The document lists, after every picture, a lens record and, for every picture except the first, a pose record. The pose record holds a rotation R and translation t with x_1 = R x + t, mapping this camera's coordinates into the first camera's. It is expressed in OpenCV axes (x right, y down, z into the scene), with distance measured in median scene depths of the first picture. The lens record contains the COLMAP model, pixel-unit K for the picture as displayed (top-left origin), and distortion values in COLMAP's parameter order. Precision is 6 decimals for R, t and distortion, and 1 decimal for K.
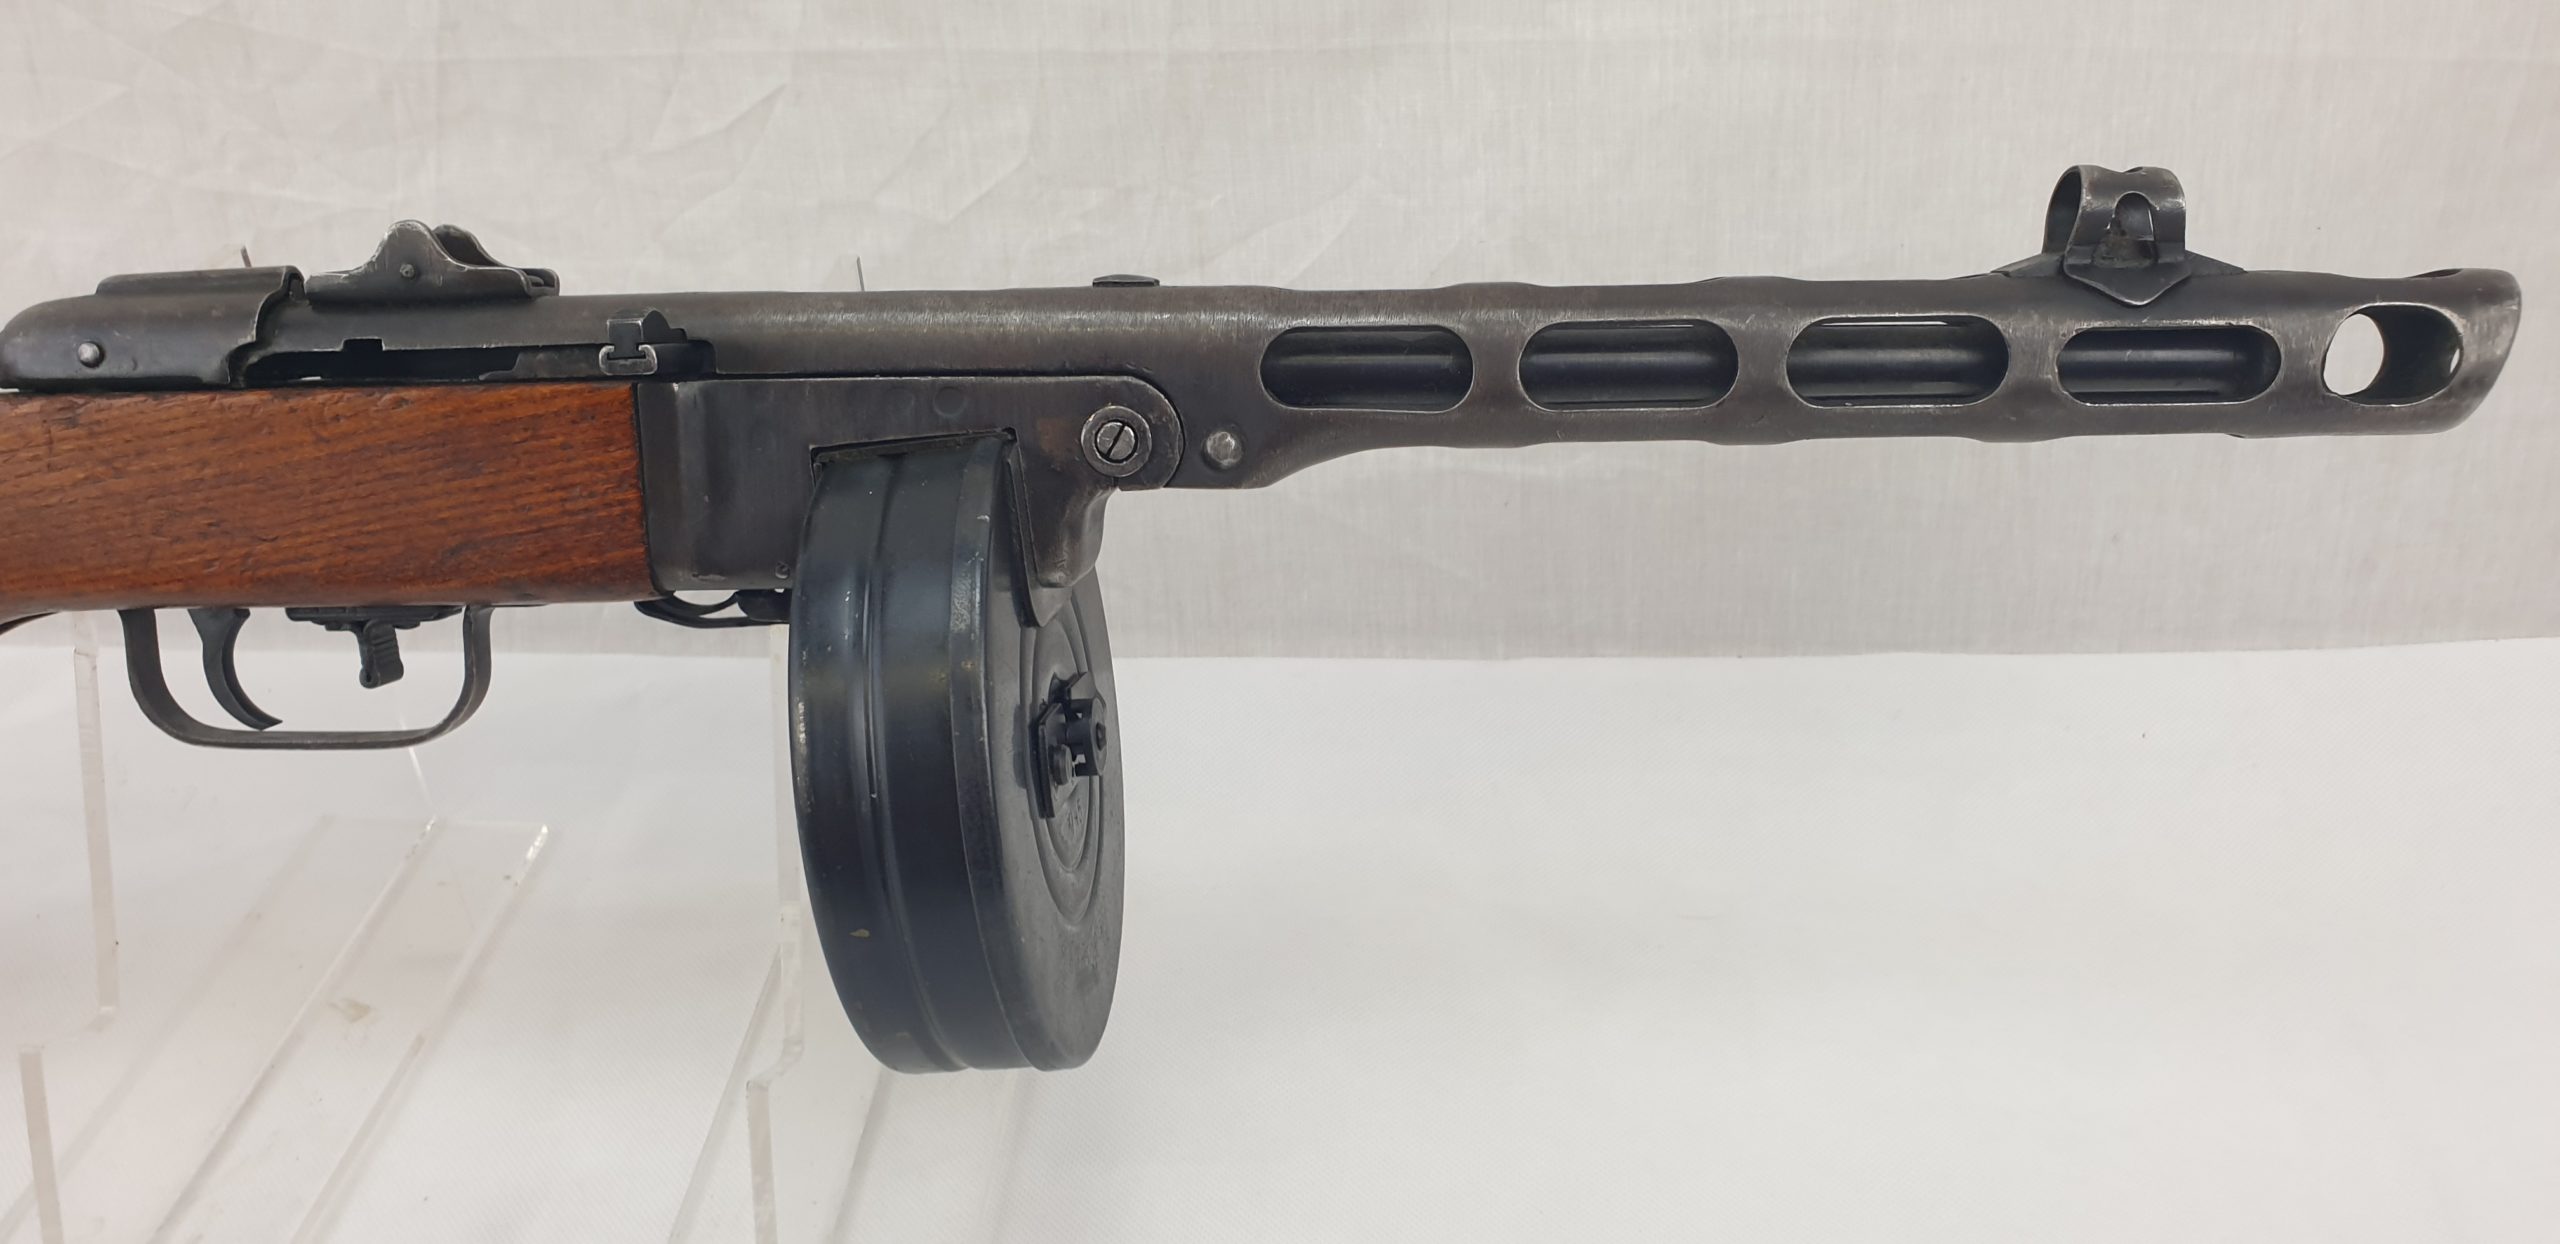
lens RADIAL K [[2042.2, 0, 1343.6], [0, 2042.2, 666.7], [0, 0, 1]] dist [0.011912, -0.031736]
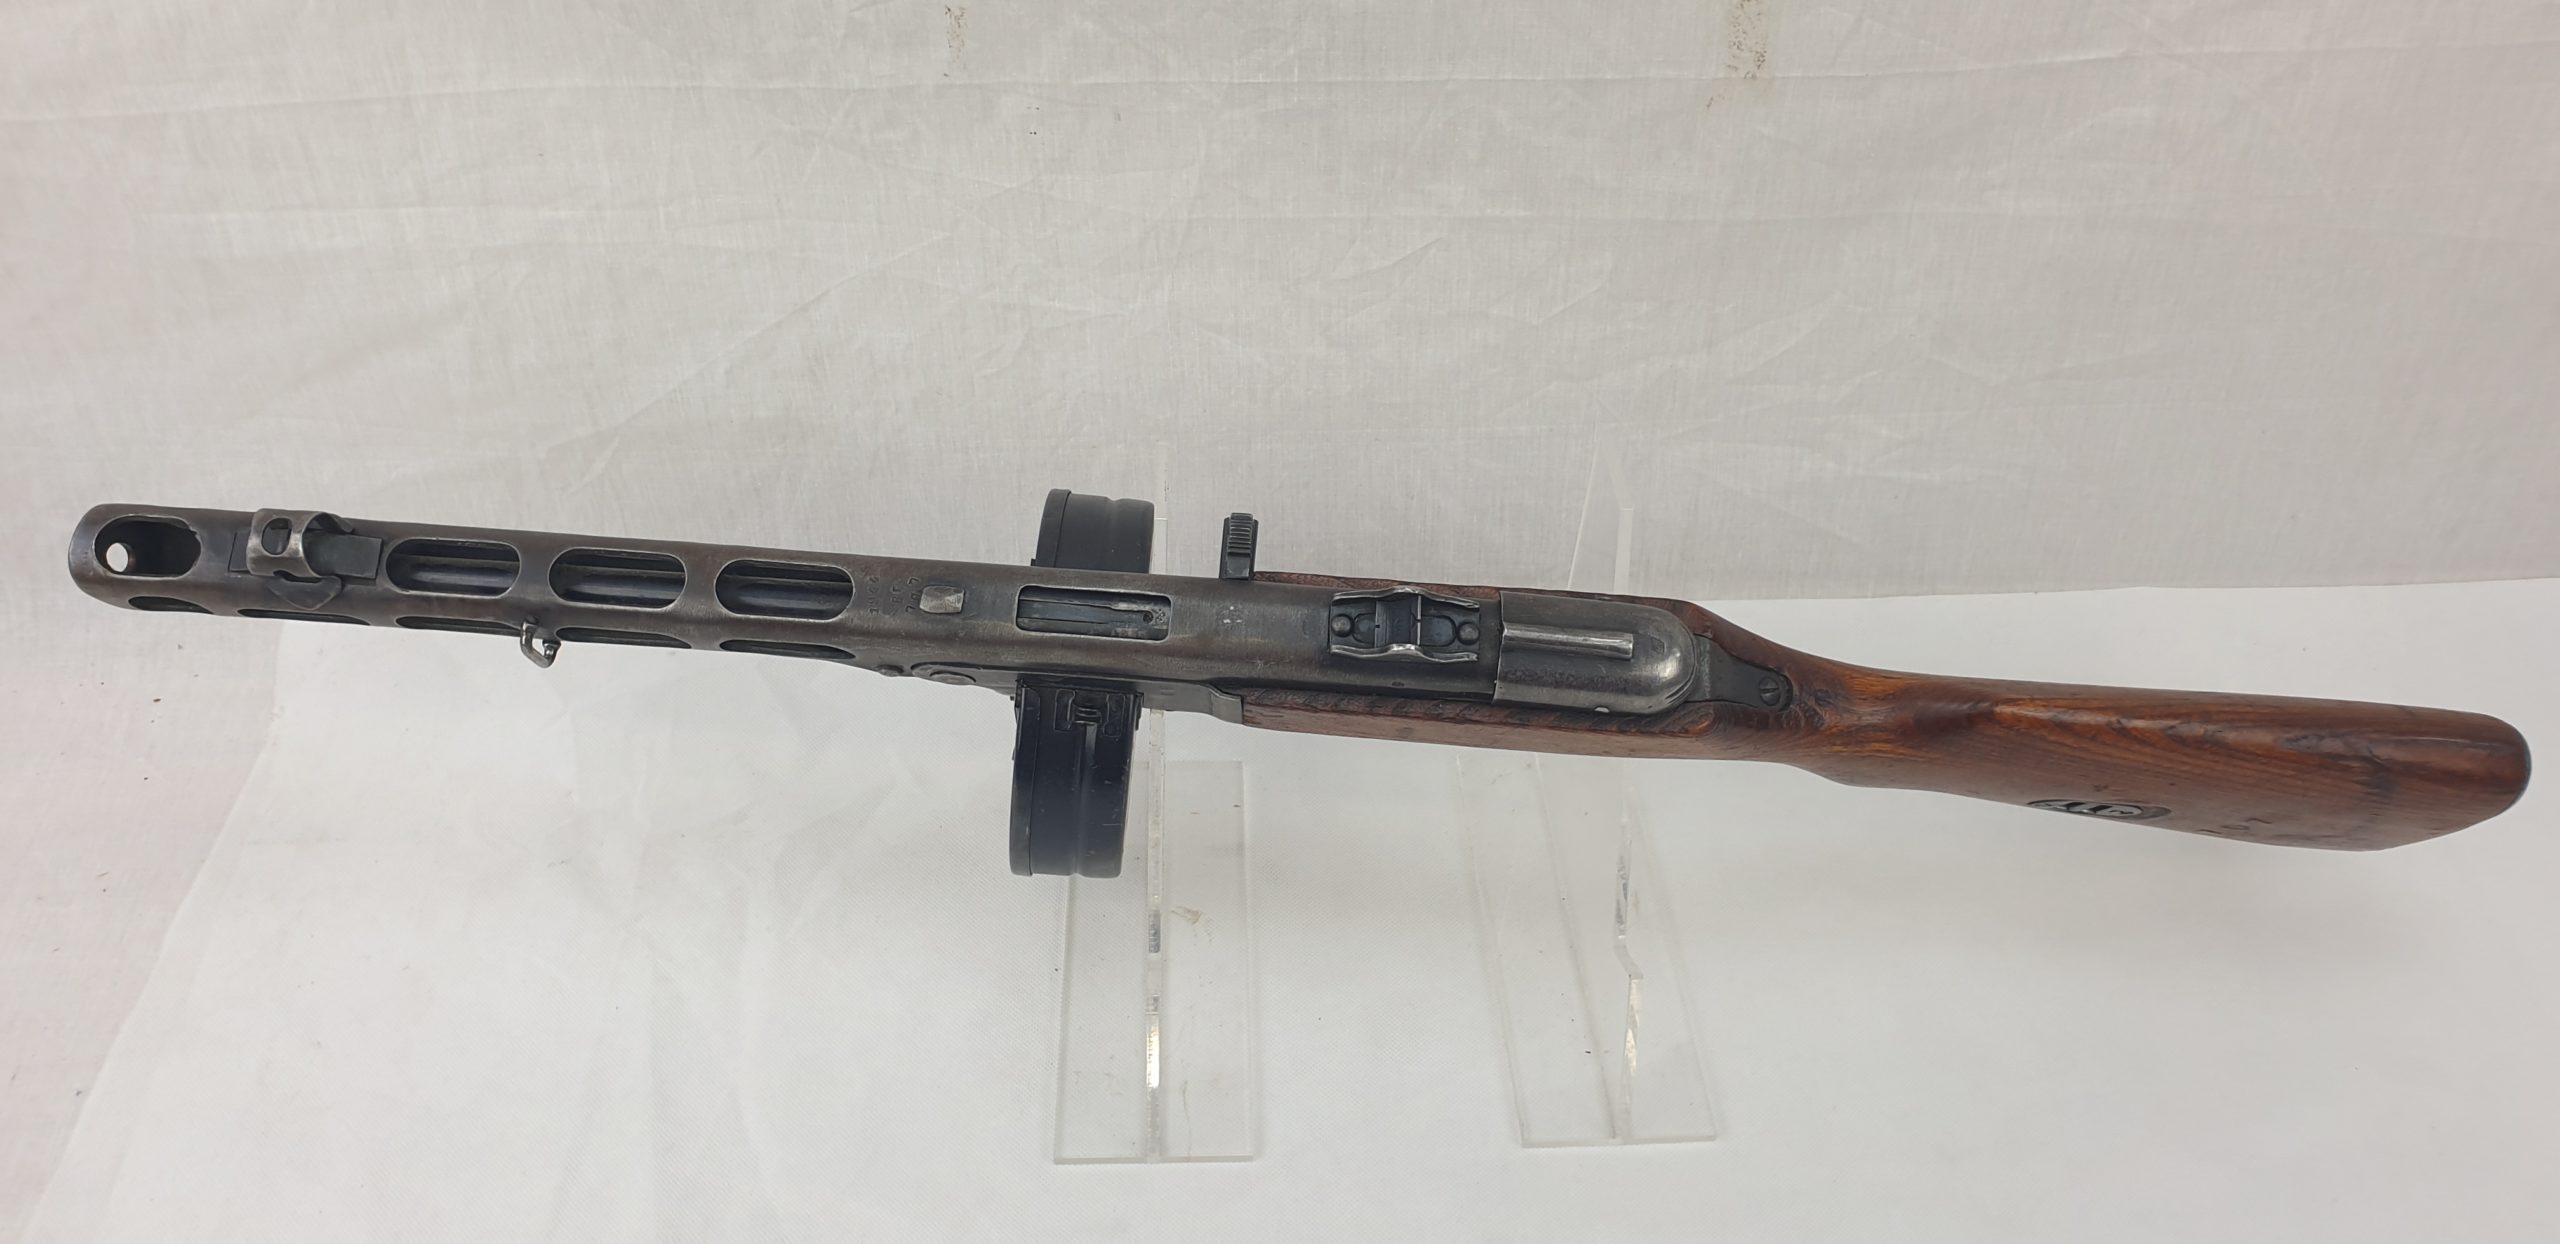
lens RADIAL K [[2042.2, 0, 1282.9], [0, 2042.2, 606.2], [0, 0, 1]] dist [0.011912, -0.031736]
pose [[0.994843, -0.030983, 0.096583, -0.555648], [0.012501, 0.982398, 0.186381, -0.315383], [-0.100658, -0.184212, 0.977719, -0.437597]]
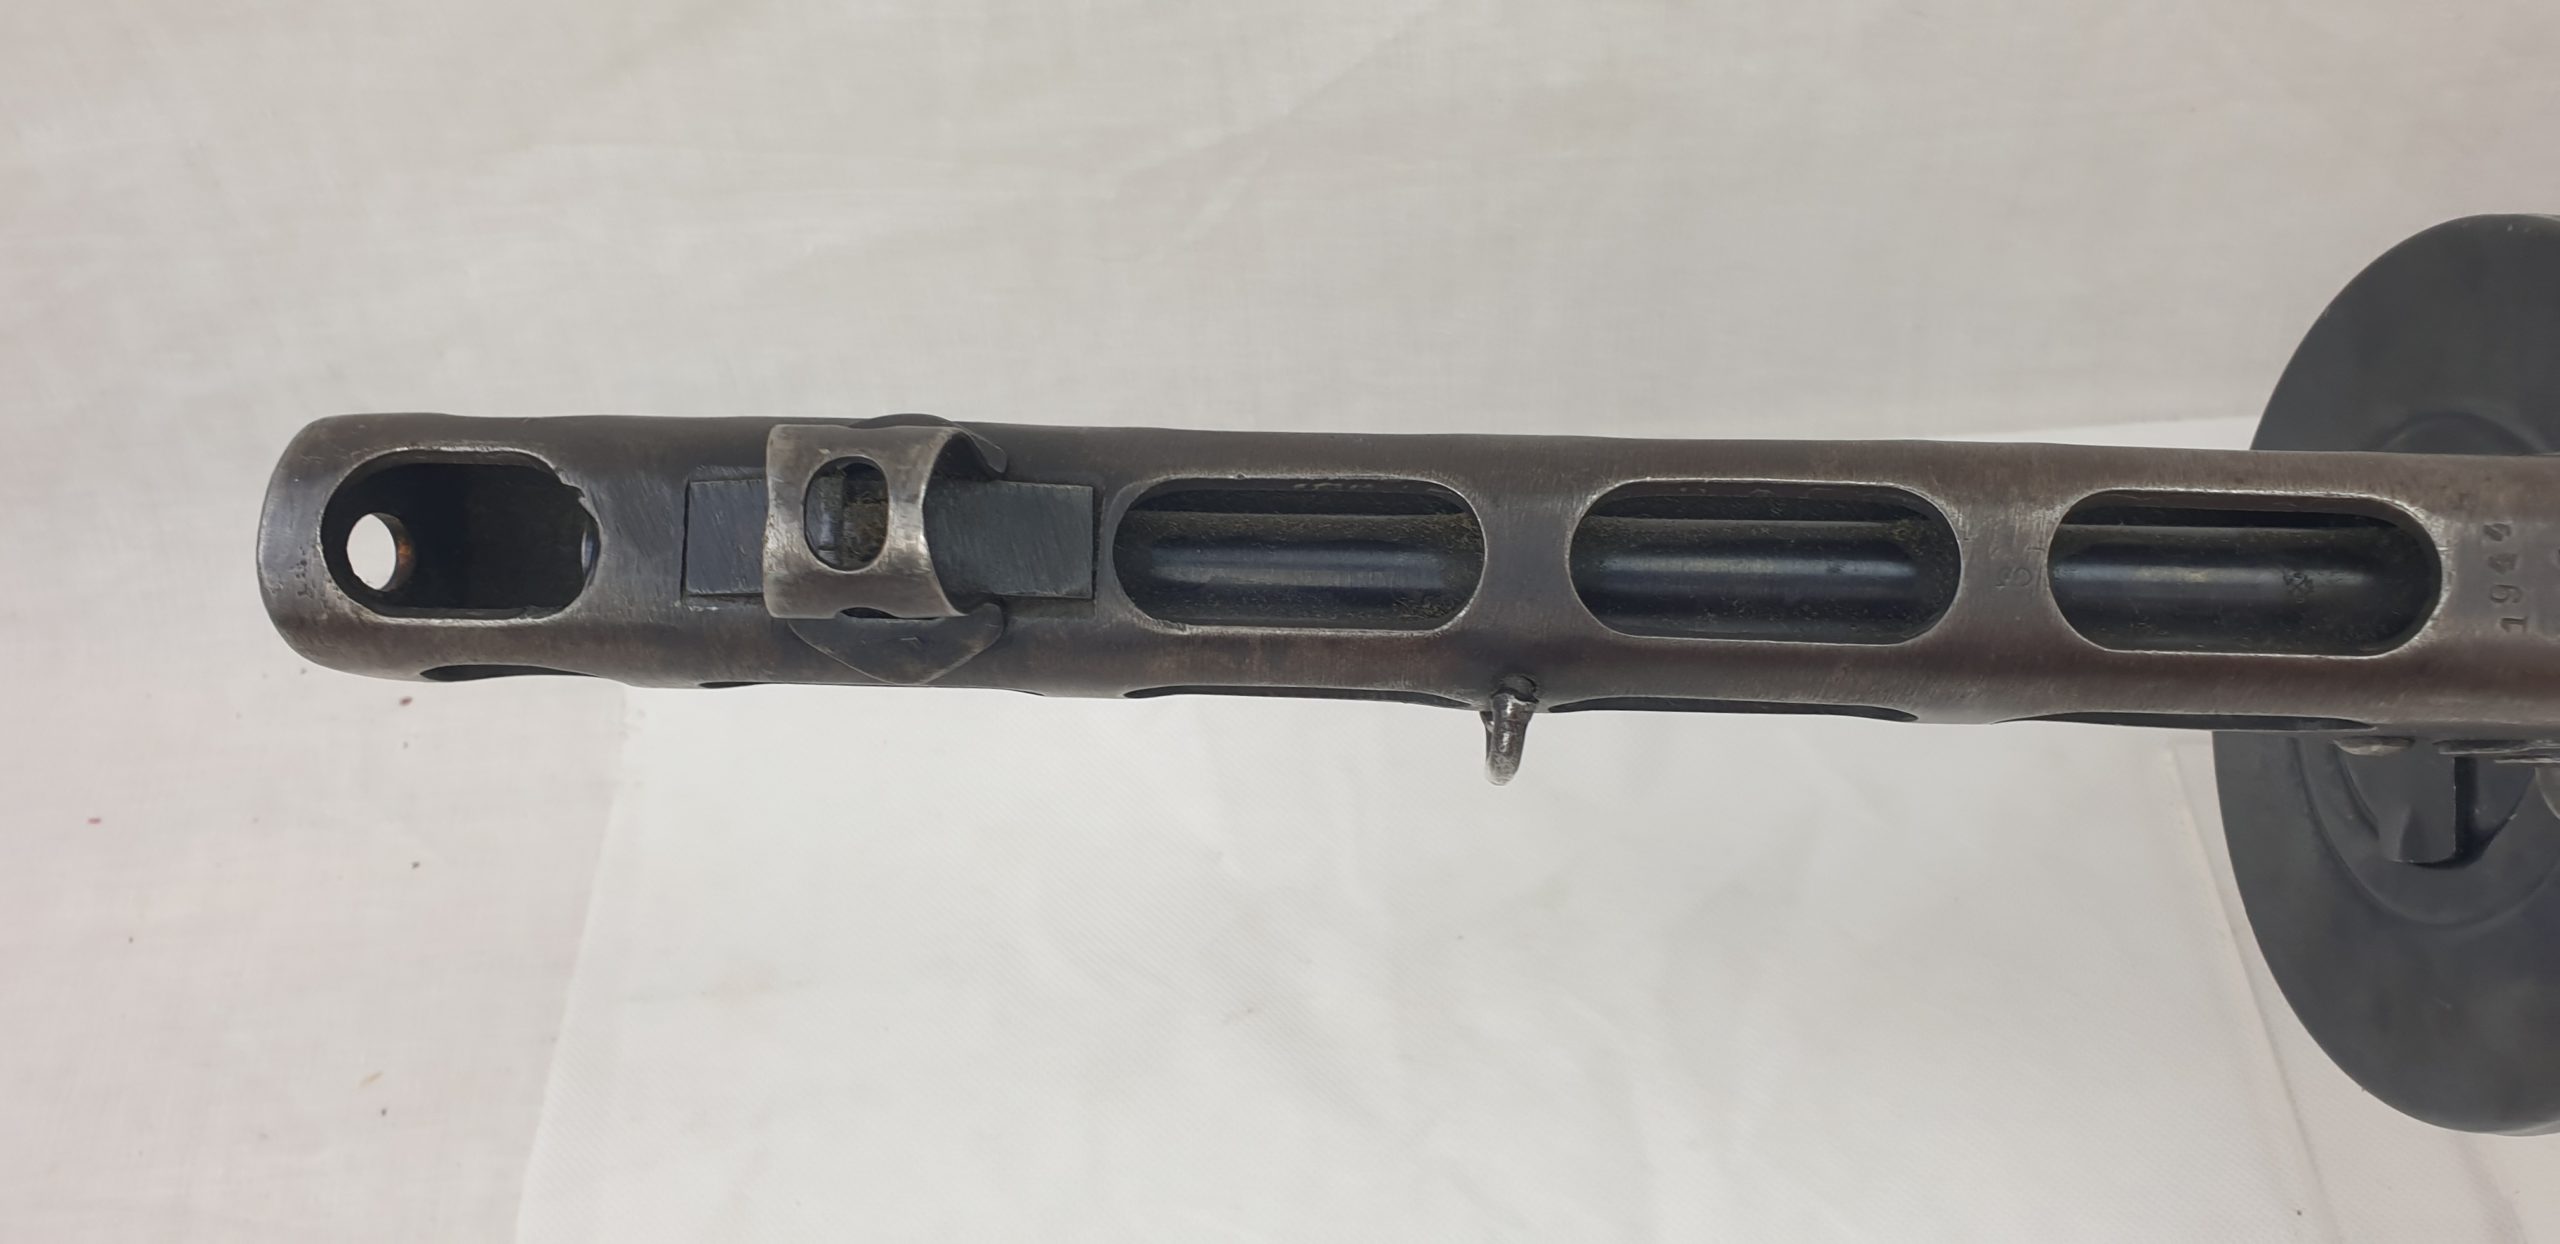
lens RADIAL K [[2042.2, 0, 1262.1], [0, 2042.2, 648.9], [0, 0, 1]] dist [0.011912, -0.031736]
pose [[0.994801, -0.094758, 0.037313, -0.949902], [0.075202, 0.930578, 0.358287, -0.256604], [-0.068674, -0.353618, 0.932866, 0.380147]]
